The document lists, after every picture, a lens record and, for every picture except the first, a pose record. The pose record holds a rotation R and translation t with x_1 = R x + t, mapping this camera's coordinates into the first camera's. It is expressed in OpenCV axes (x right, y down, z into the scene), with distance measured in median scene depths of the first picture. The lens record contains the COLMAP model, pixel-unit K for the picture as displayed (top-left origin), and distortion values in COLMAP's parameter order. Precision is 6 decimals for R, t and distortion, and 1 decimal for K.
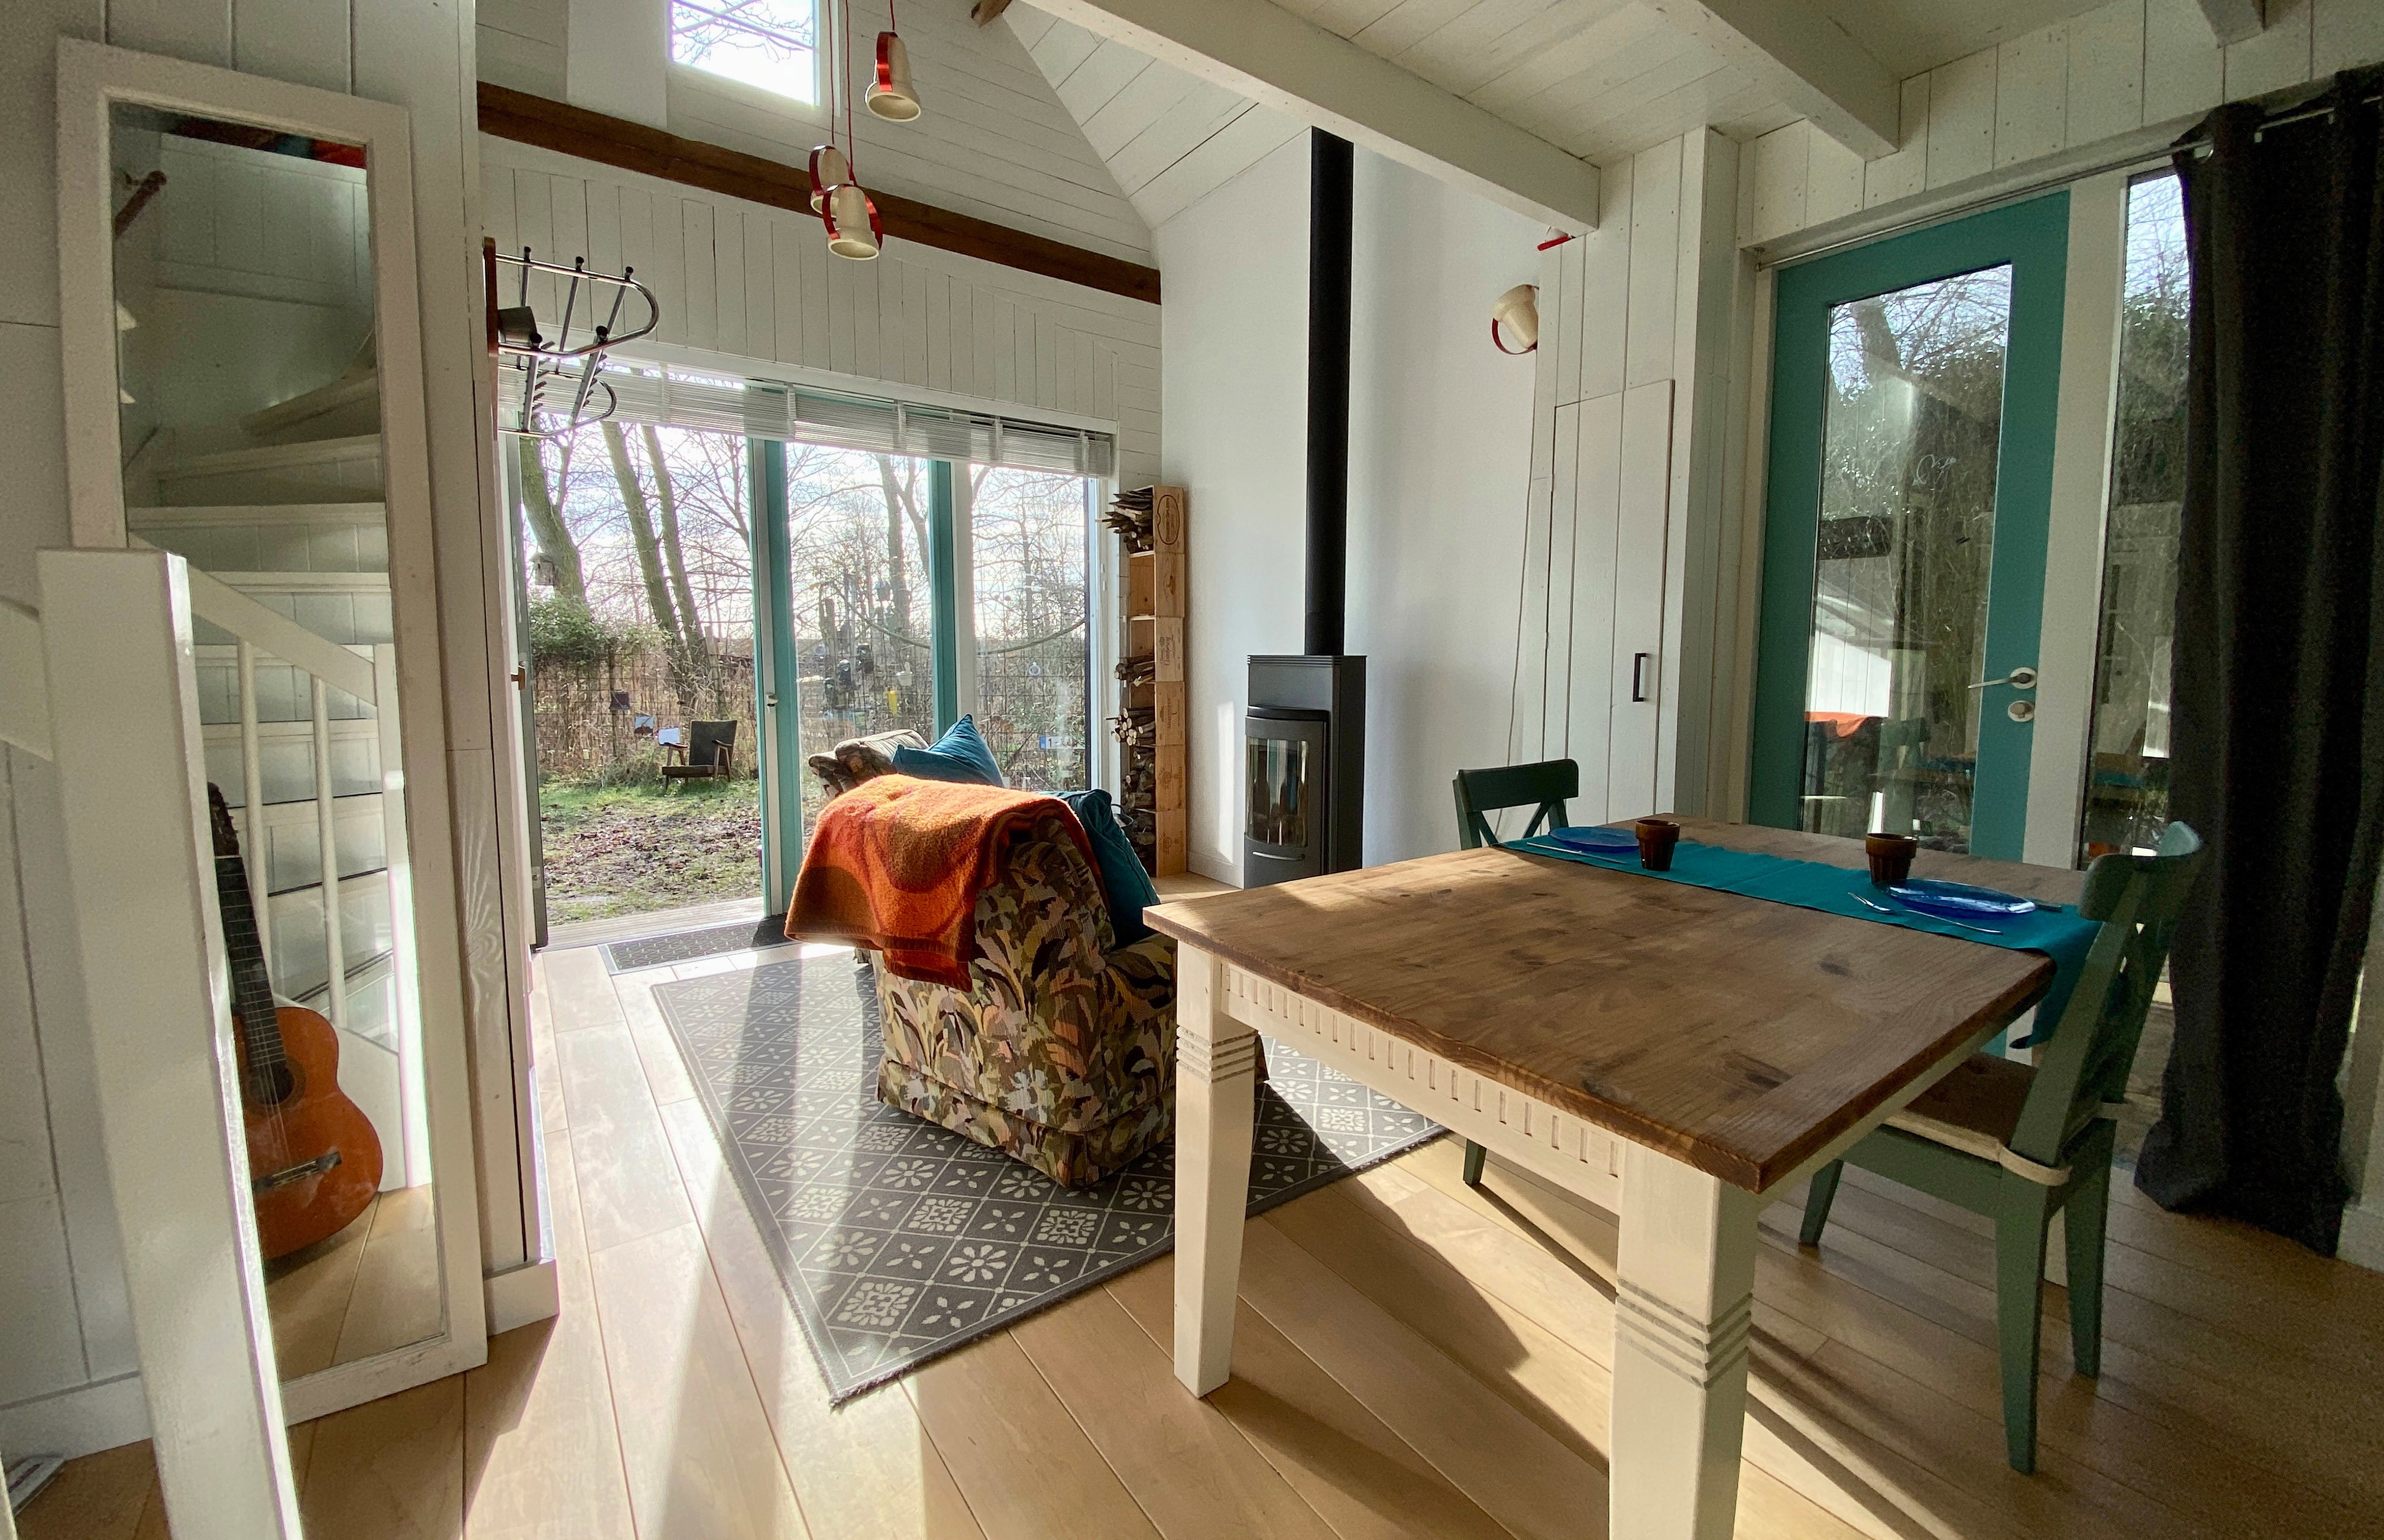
lens RADIAL K [[937.7, 0, 1187.2], [0, 937.7, 747.1], [0, 0, 1]] dist [-0.000269, -0.000388]
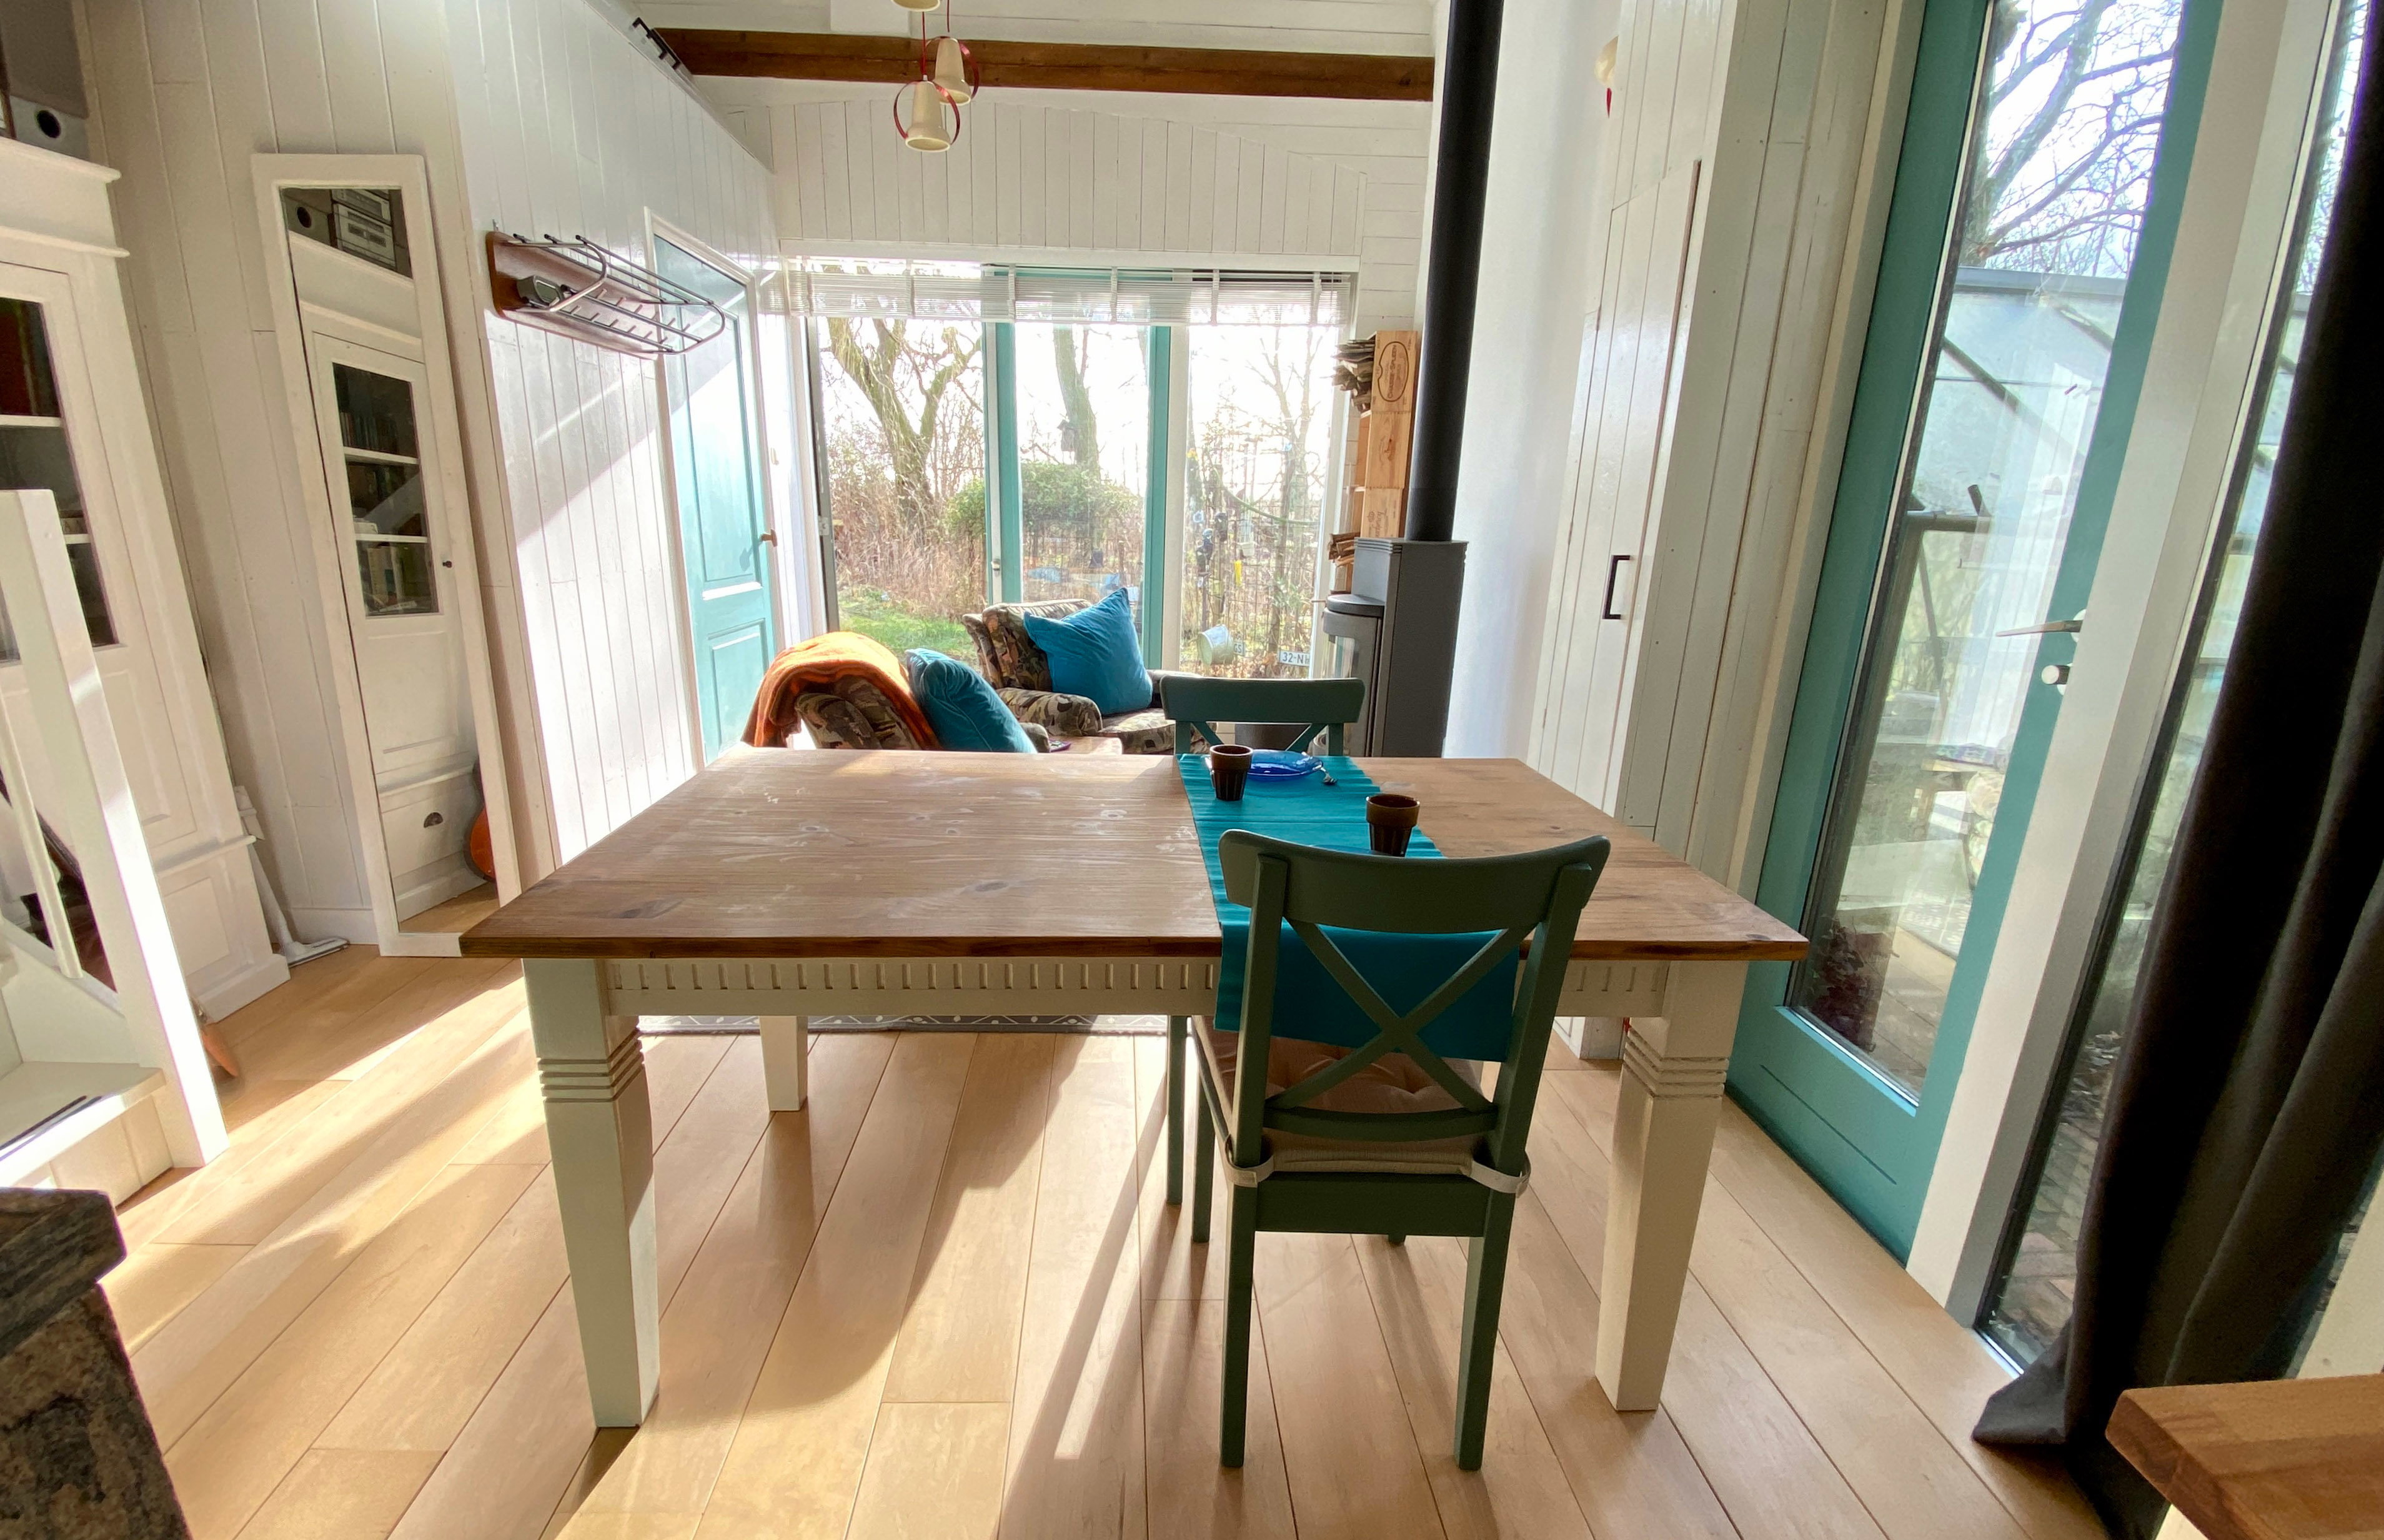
lens RADIAL K [[1045.1, 0, 1151.6], [0, 1045.1, 773.5], [0, 0, 1]] dist [-0.001666, -0.012361]
pose [[0.825951, 0.154867, -0.542053, 0.398104], [-0.076340, 0.983396, 0.164637, -0.022565], [0.558549, -0.094602, 0.824059, 0.052928]]
